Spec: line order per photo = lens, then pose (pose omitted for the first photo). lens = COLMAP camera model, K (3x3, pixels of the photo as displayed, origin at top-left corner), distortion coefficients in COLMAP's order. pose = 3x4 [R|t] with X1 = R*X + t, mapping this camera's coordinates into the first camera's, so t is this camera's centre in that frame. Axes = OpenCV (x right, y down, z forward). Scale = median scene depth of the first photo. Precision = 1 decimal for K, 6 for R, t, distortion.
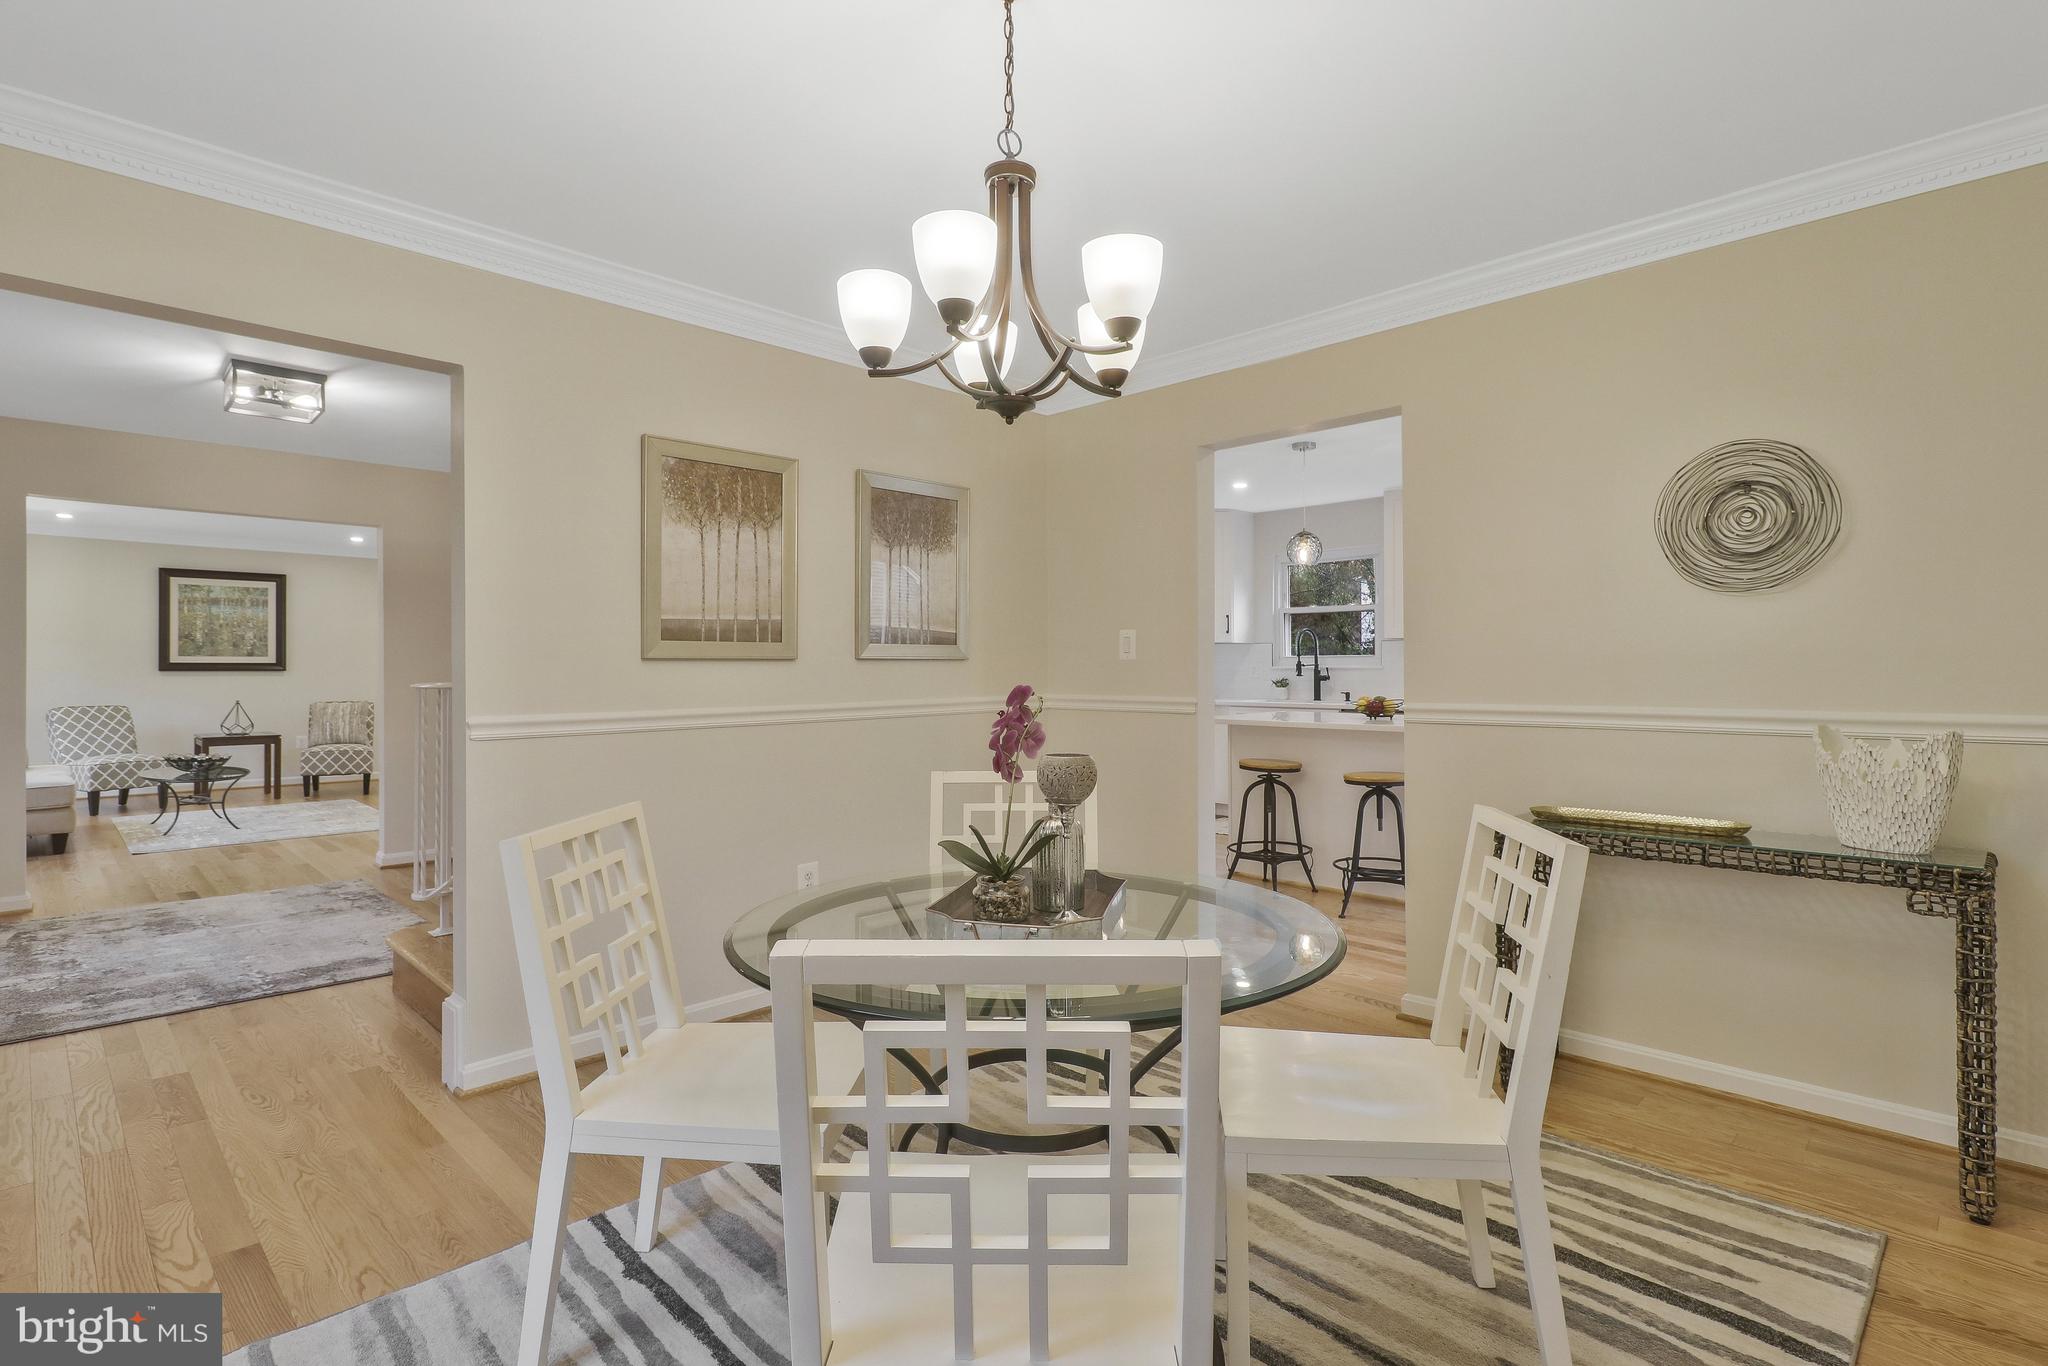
lens RADIAL K [[1031.0, 0, 1036.4], [0, 1031.0, 666.9], [0, 0, 1]] dist [0.004418, 0.000162]
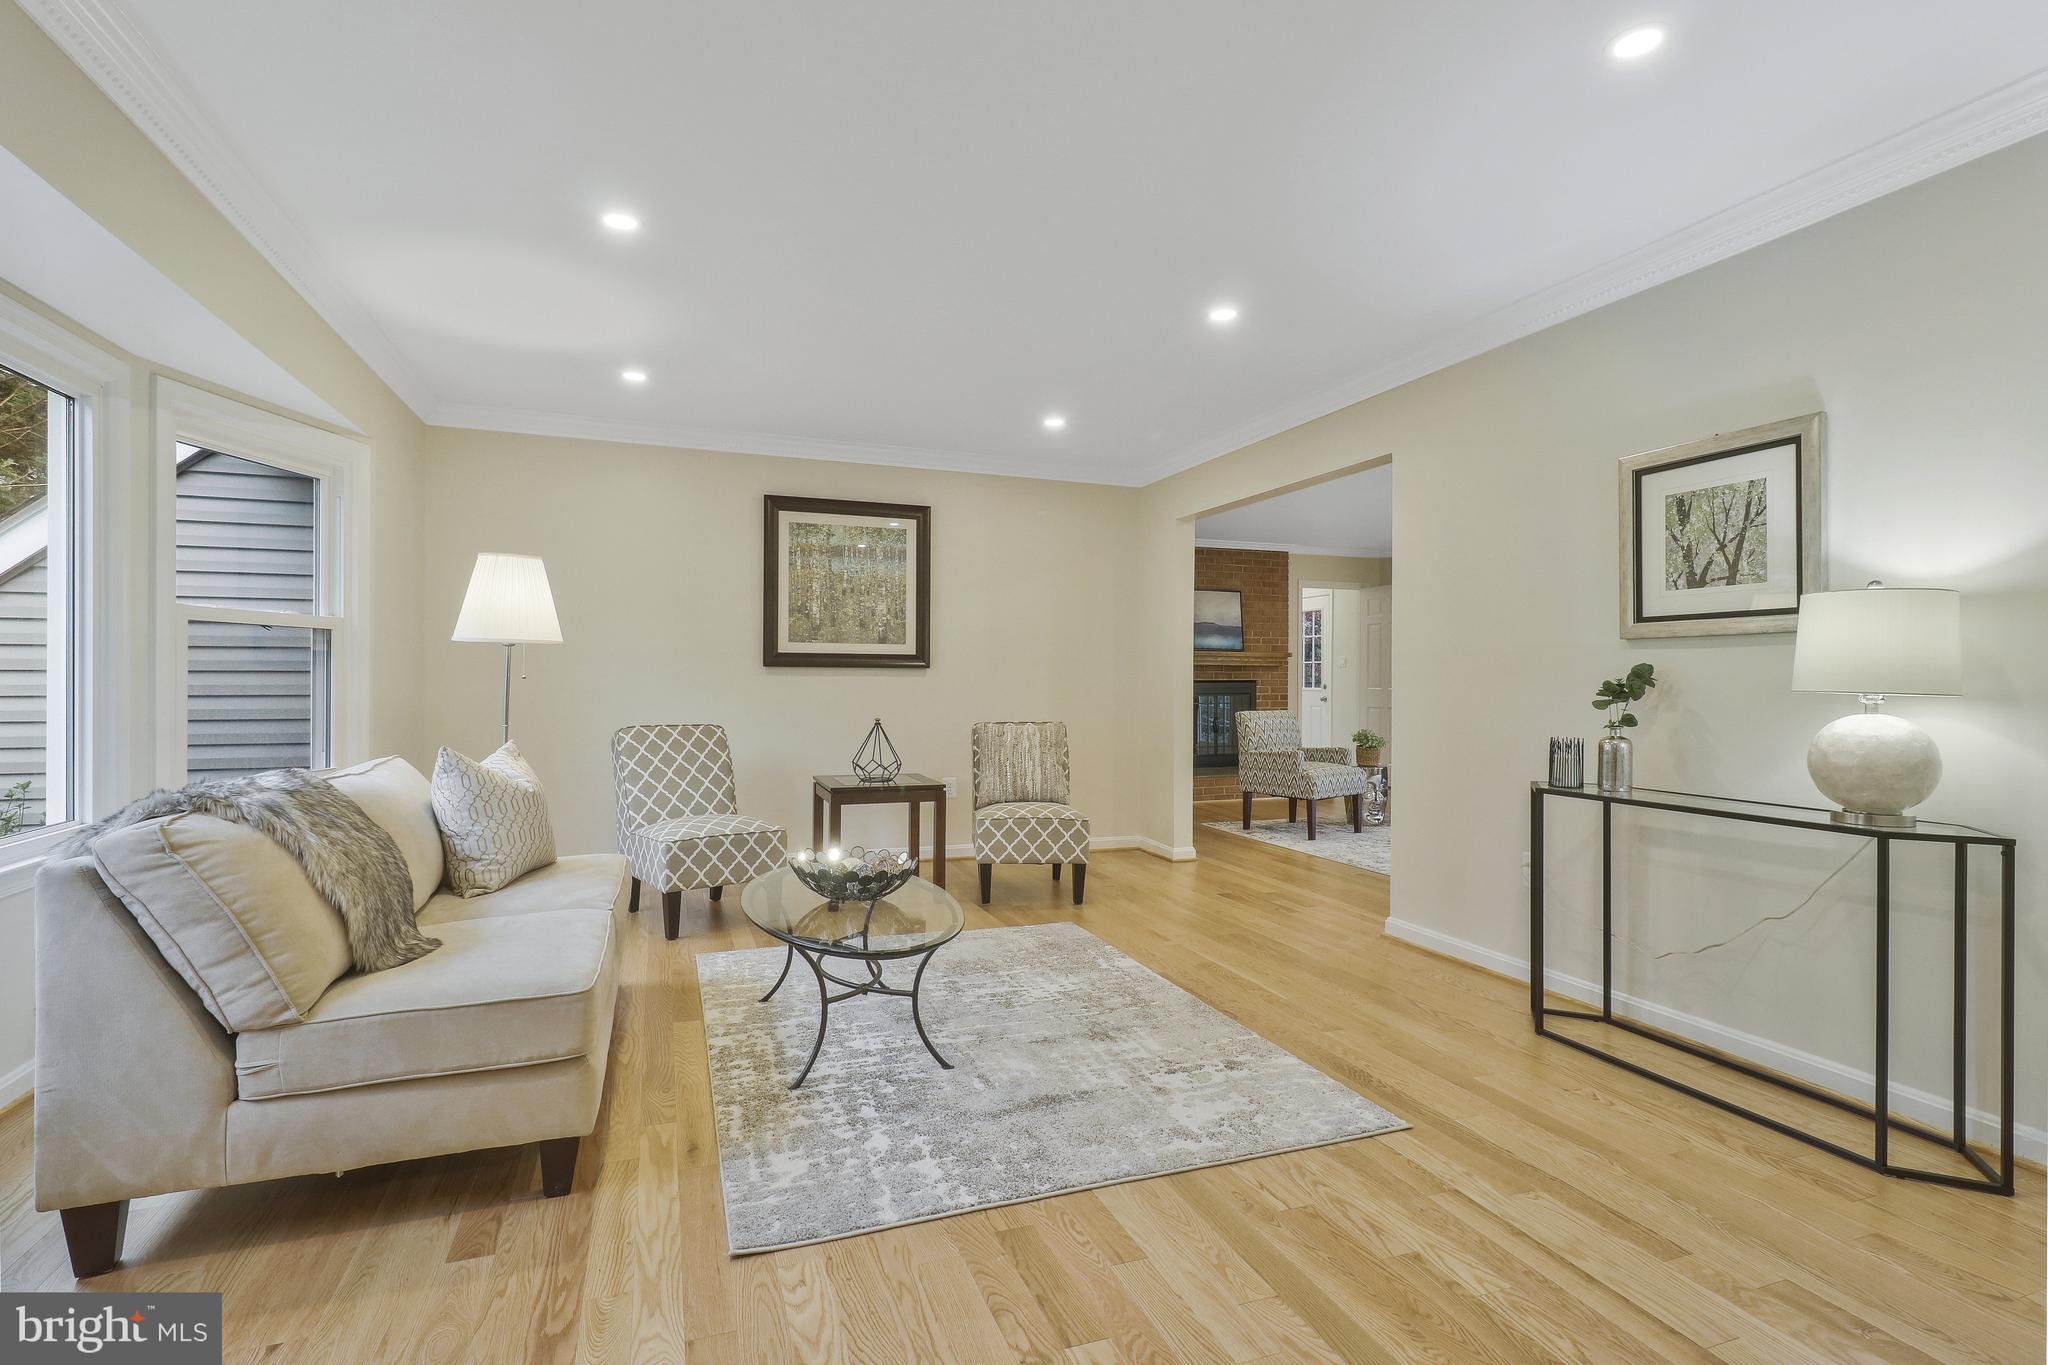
lens RADIAL K [[981.7, 0, 1020.9], [0, 981.7, 689.7], [0, 0, 1]] dist [-0.001393, 0.000528]
pose [[0.909008, 0.012510, -0.416592, -0.470678], [-0.006853, 0.999863, 0.015072, 0.008061], [0.416723, -0.010846, 0.908969, 0.538711]]
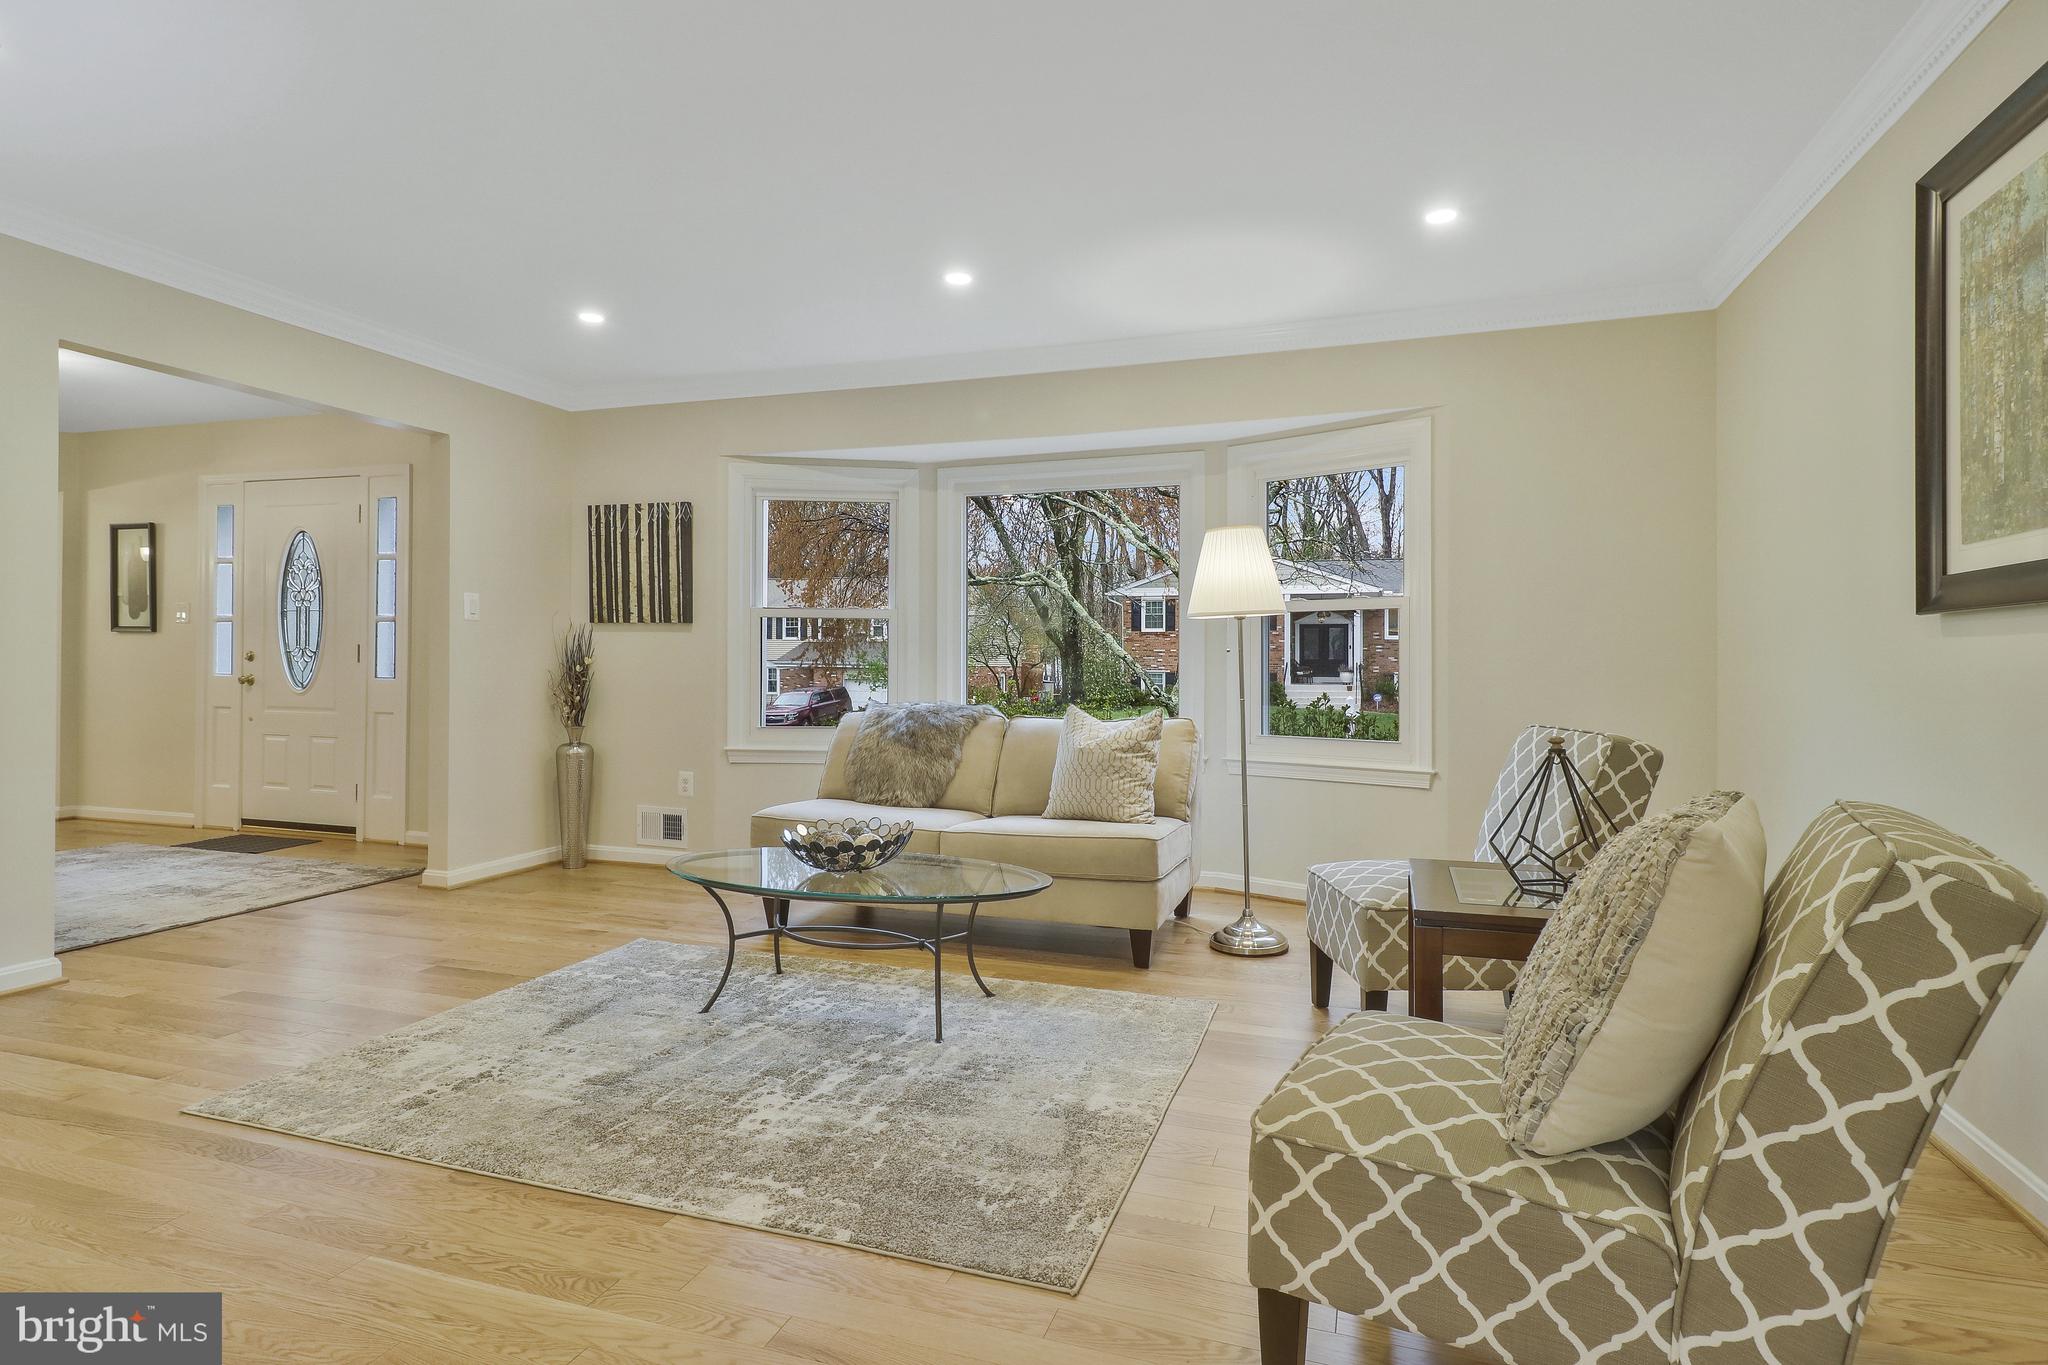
lens RADIAL K [[1102.5, 0, 1034.3], [0, 1102.5, 665.5], [0, 0, 1]] dist [-0.003186, -0.000662]
pose [[-0.897285, 0.002099, -0.441447, -0.550646], [0.000631, 0.999994, 0.003471, 0.015316], [0.441452, 0.002835, -0.897281, 1.139664]]
